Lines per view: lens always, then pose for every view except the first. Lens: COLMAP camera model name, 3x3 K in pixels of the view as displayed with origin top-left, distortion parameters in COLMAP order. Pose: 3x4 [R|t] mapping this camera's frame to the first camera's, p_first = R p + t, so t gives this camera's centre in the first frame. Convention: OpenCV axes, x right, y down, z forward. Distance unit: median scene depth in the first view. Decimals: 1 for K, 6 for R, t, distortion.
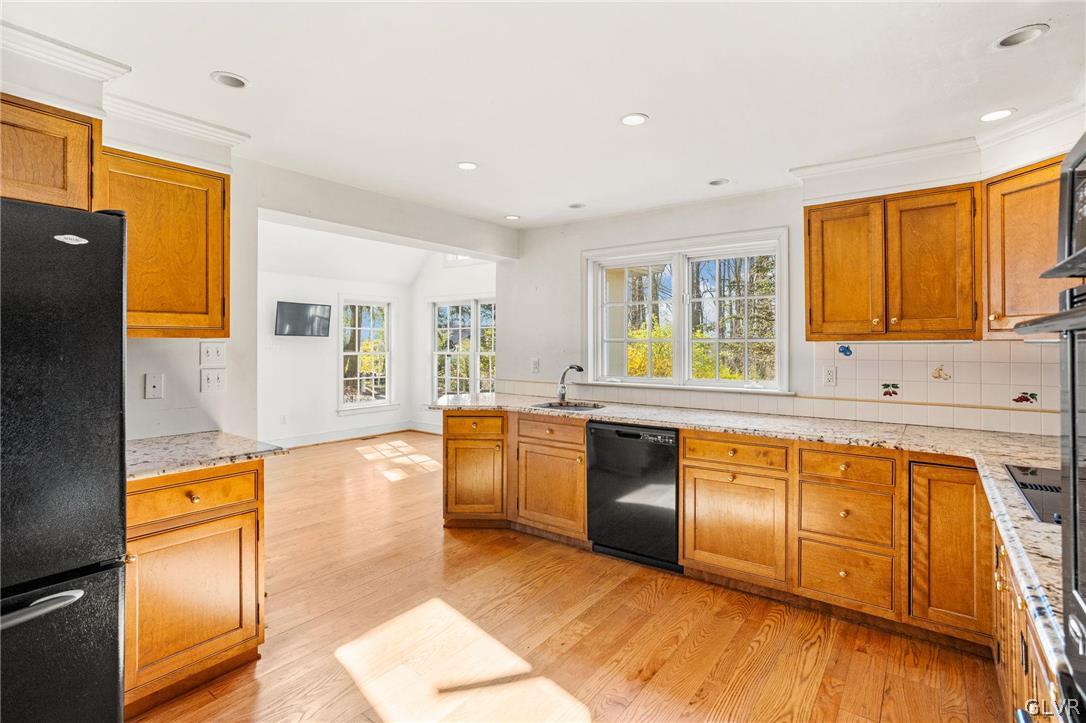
lens RADIAL K [[536.8, 0, 541.3], [0, 536.8, 341.9], [0, 0, 1]] dist [-0.039760, 0.030480]
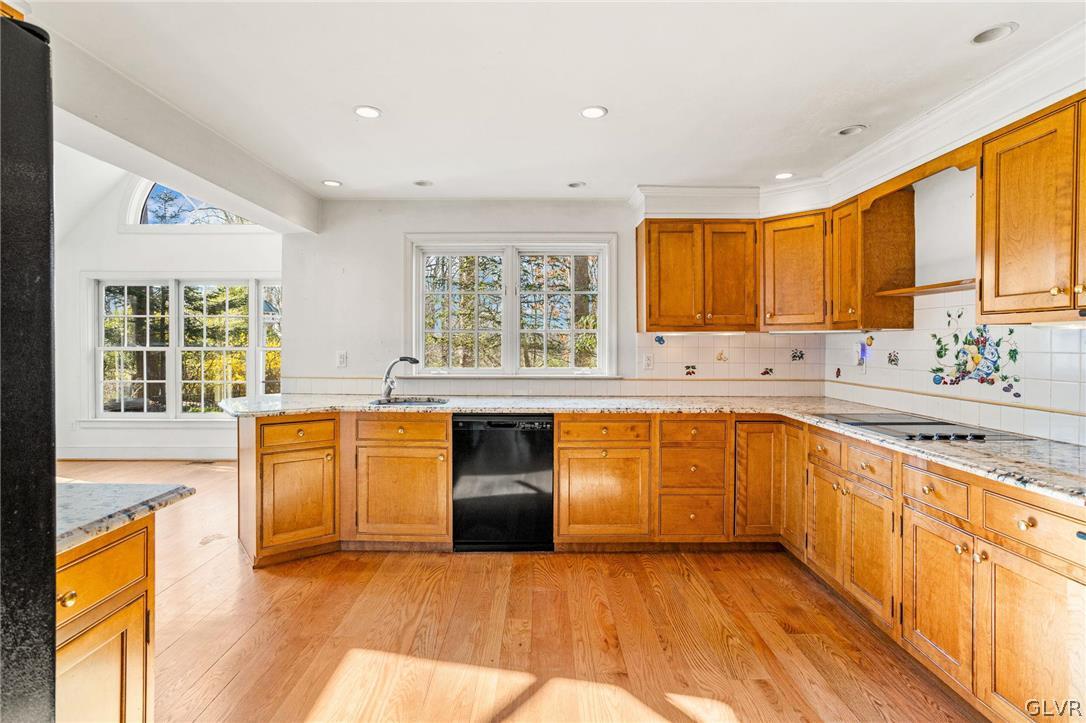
lens RADIAL K [[533.5, 0, 548.7], [0, 533.5, 344.4], [0, 0, 1]] dist [-0.048028, 0.027777]
pose [[0.796874, -0.002174, 0.604142, -0.396554], [-0.003844, 0.999955, 0.008669, 0.017681], [-0.604134, -0.009231, 0.796829, 0.179801]]
